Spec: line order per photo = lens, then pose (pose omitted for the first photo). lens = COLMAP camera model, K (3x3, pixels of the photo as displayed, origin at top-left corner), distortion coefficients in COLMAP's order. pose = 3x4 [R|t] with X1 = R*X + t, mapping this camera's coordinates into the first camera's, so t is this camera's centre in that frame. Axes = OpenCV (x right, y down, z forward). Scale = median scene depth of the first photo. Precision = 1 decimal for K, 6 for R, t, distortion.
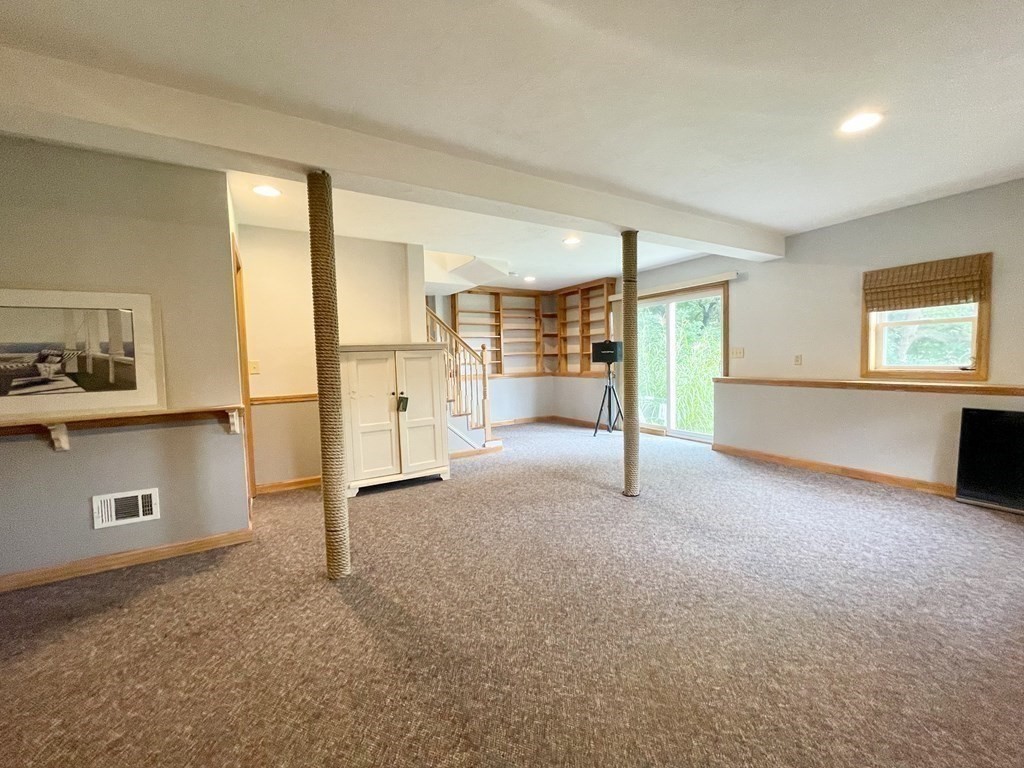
lens RADIAL K [[414.1, 0, 511.2], [0, 414.1, 388.3], [0, 0, 1]] dist [0.000535, -0.000491]
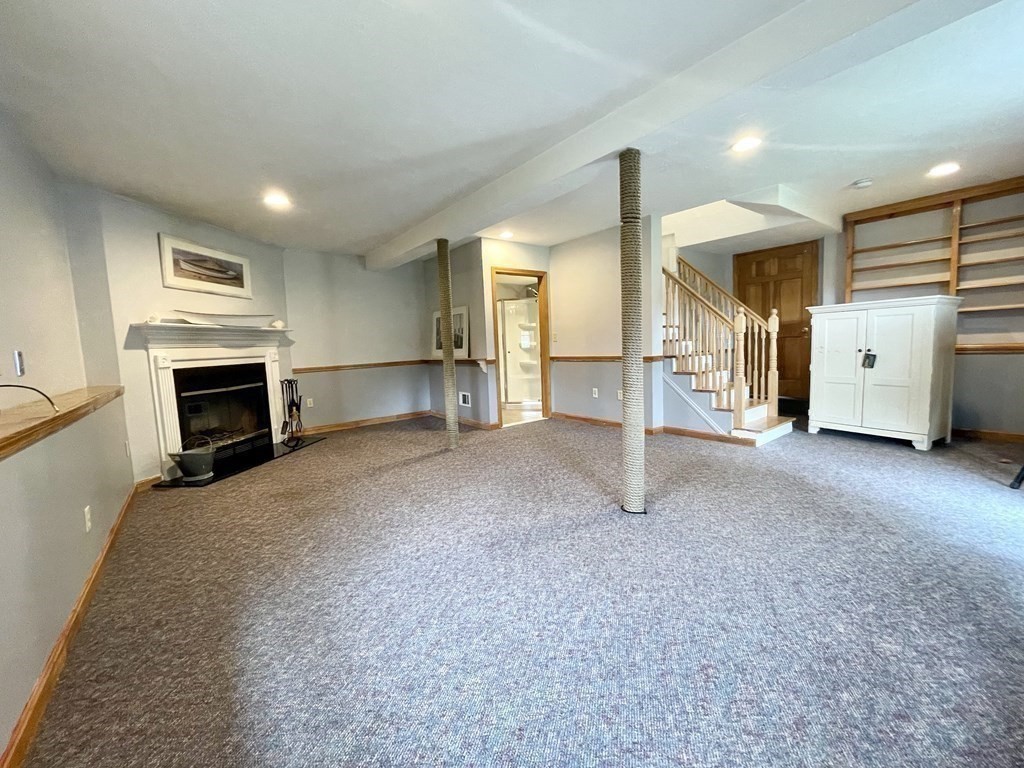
lens RADIAL K [[414.1, 0, 511.9], [0, 414.1, 379.2], [0, 0, 1]] dist [0.000535, -0.000491]
pose [[0.118629, 0.104415, -0.987433, 1.428601], [-0.034961, 0.994278, 0.100938, -0.068829], [0.992323, 0.022548, 0.121600, 0.999603]]
